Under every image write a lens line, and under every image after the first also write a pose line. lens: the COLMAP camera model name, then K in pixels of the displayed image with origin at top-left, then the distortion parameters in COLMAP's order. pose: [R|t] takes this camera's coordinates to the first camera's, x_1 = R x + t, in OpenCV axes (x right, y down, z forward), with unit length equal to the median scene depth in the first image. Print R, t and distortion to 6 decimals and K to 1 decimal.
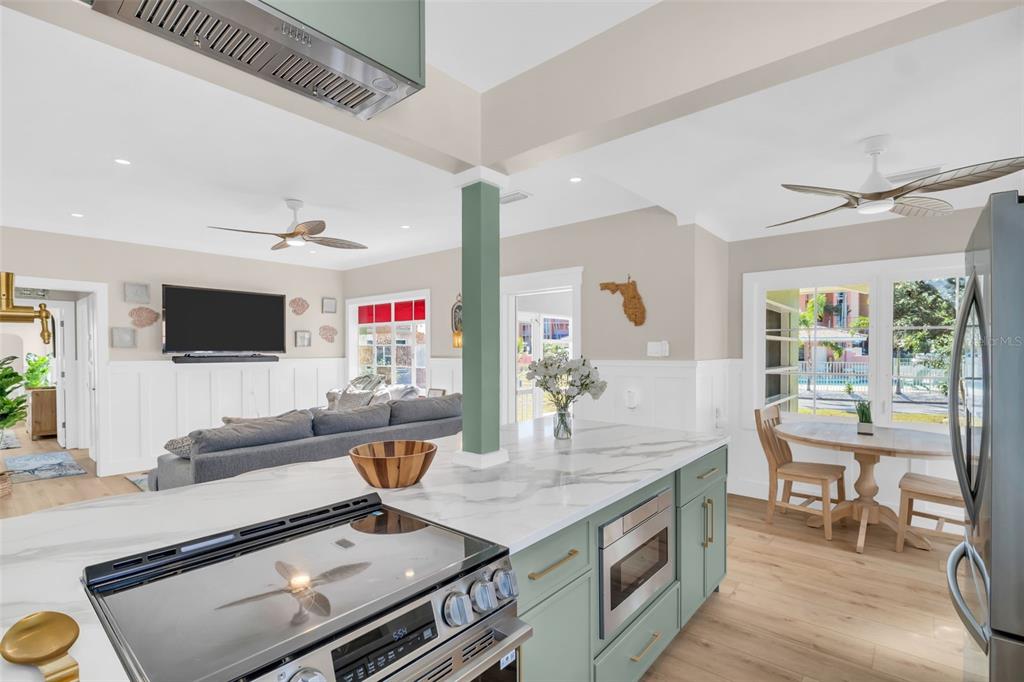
lens RADIAL K [[471.2, 0, 517.0], [0, 471.2, 354.0], [0, 0, 1]] dist [-0.006574, -0.001321]
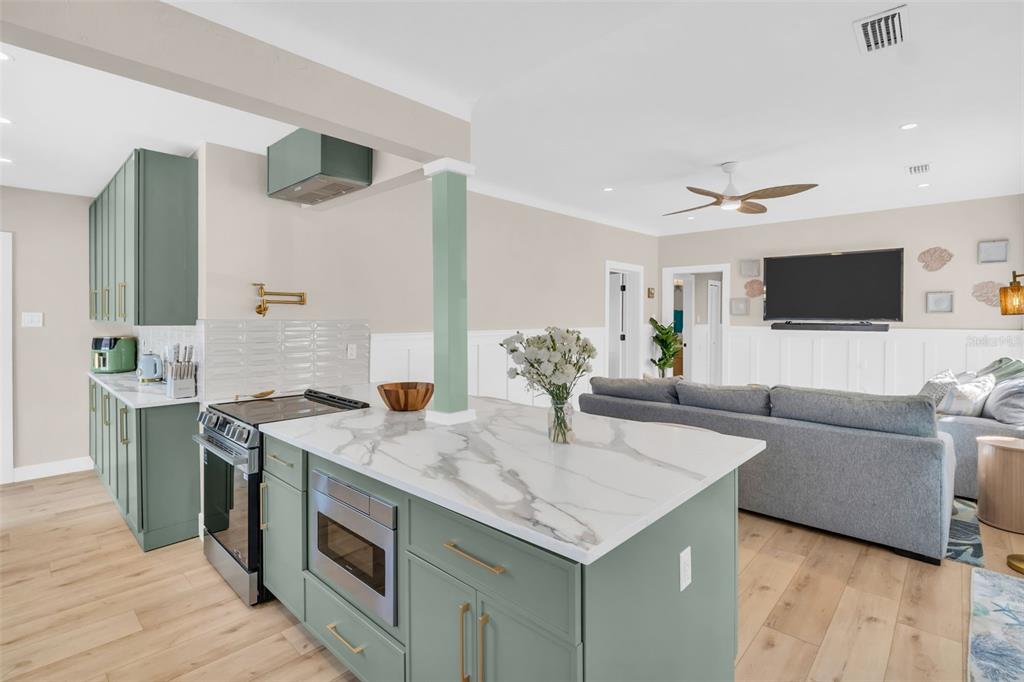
lens RADIAL K [[483.7, 0, 515.2], [0, 483.7, 319.3], [0, 0, 1]] dist [-0.004996, -0.000897]
pose [[-0.044168, 0.009575, -0.998978, 0.358233], [-0.008924, 0.999910, 0.009978, -0.008404], [0.998984, 0.009355, -0.044078, 0.404906]]
